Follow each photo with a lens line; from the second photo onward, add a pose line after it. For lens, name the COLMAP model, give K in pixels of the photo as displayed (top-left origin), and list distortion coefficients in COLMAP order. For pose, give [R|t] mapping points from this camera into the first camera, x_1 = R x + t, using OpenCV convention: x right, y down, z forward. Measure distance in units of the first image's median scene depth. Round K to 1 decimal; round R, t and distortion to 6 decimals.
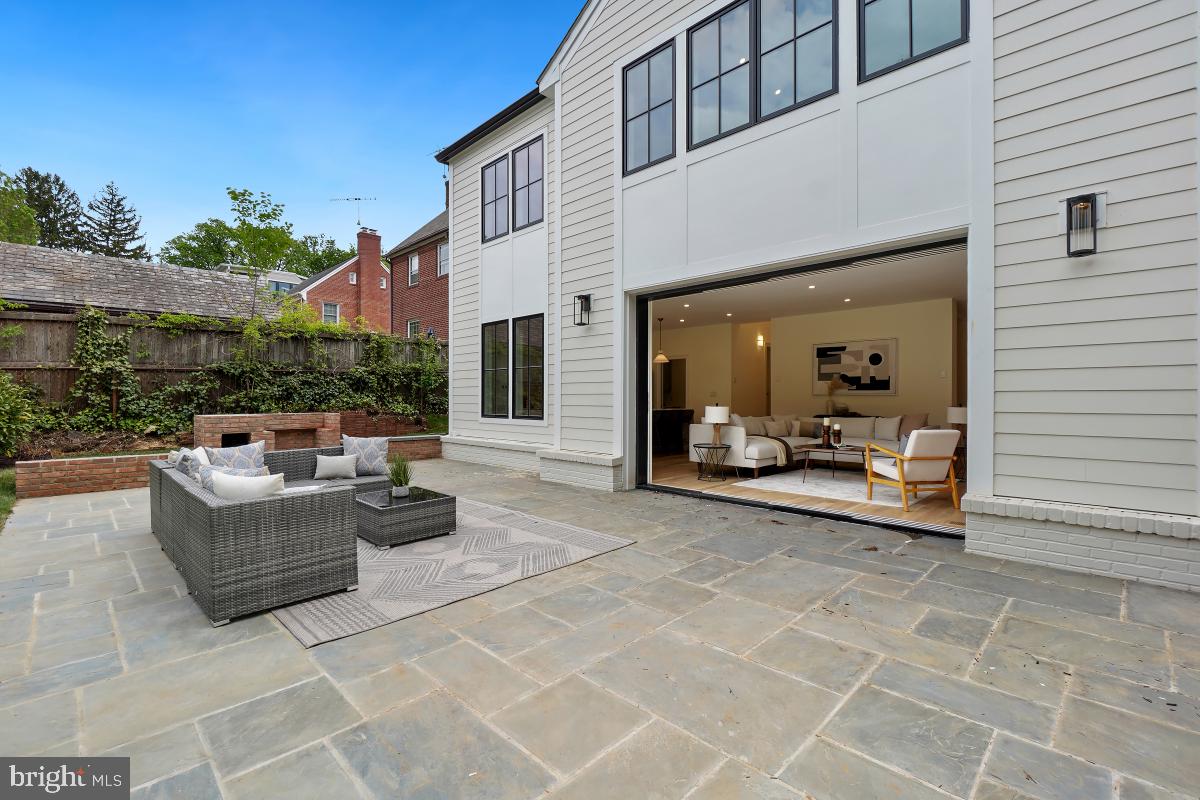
lens RADIAL K [[530.6, 0, 600.3], [0, 530.6, 400.1], [0, 0, 1]] dist [-0.002258, -0.001619]
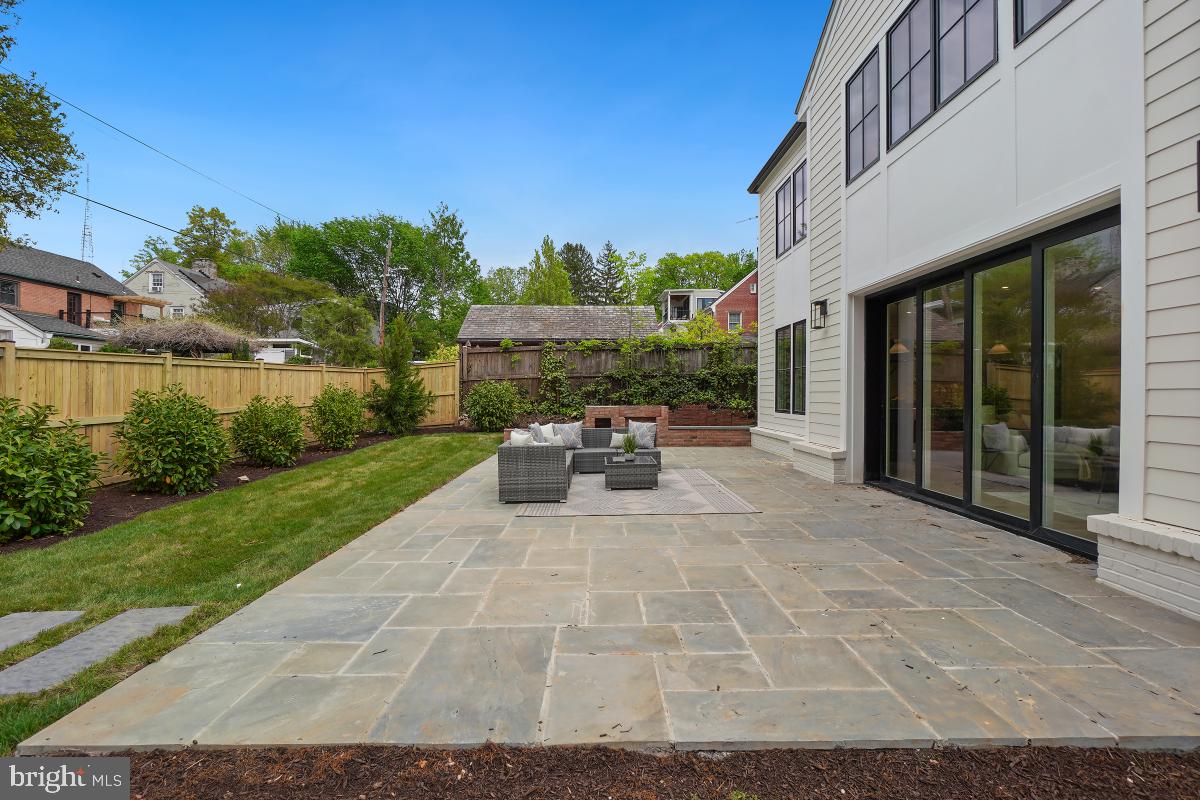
lens RADIAL K [[530.6, 0, 601.9], [0, 530.6, 395.5], [0, 0, 1]] dist [-0.002258, -0.001619]
pose [[0.706891, 0.003026, -0.707316, 0.435949], [-0.004571, 0.999990, -0.000290, -0.001939], [0.707308, 0.003438, 0.706897, -0.087293]]
